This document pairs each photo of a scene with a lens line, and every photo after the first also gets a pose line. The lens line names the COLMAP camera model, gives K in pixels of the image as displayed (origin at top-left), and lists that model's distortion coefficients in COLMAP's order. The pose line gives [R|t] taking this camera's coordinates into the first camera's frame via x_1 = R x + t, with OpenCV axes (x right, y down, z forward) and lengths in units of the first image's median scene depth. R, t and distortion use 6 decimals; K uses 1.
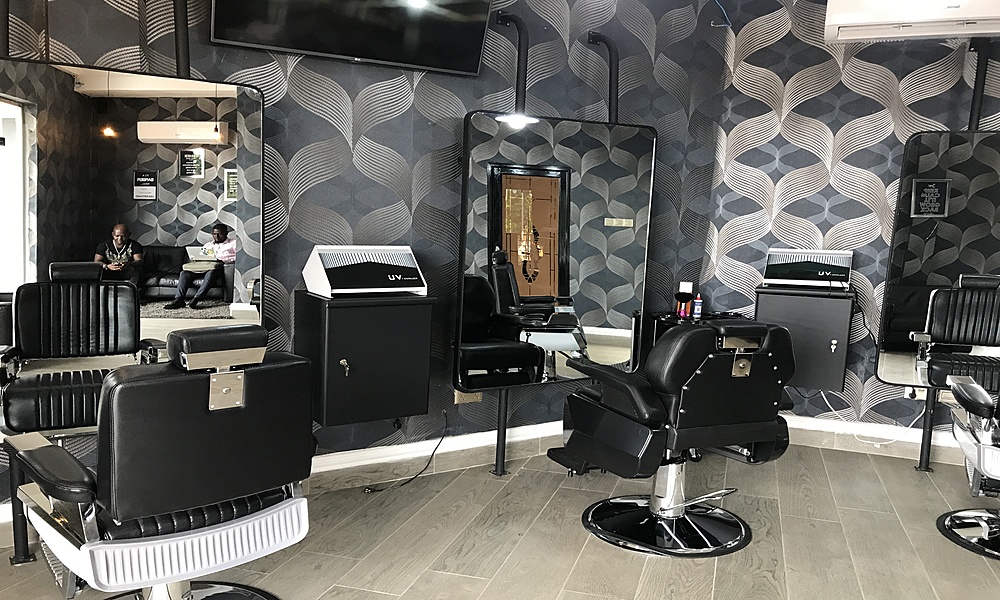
lens RADIAL K [[780.0, 0, 471.8], [0, 780.0, 344.7], [0, 0, 1]] dist [0.073669, -0.150365]
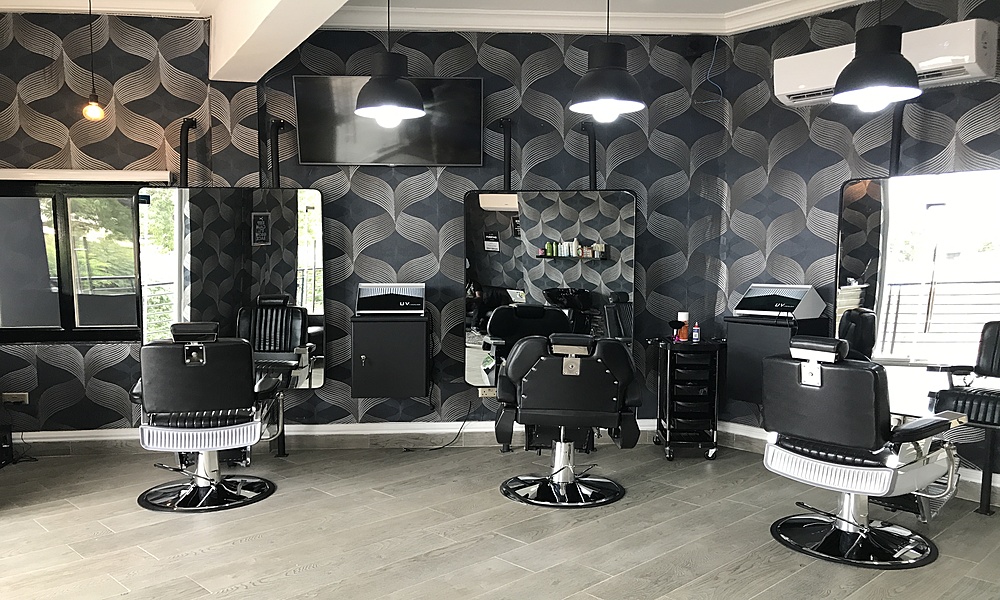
lens RADIAL K [[759.0, 0, 500.1], [0, 759.0, 333.6], [0, 0, 1]] dist [0.004058, 0.000247]
pose [[0.885927, 0.021769, -0.463313, 0.642600], [-0.053897, 0.996963, -0.056216, 0.037959], [0.460682, 0.074774, 0.884410, -0.179643]]
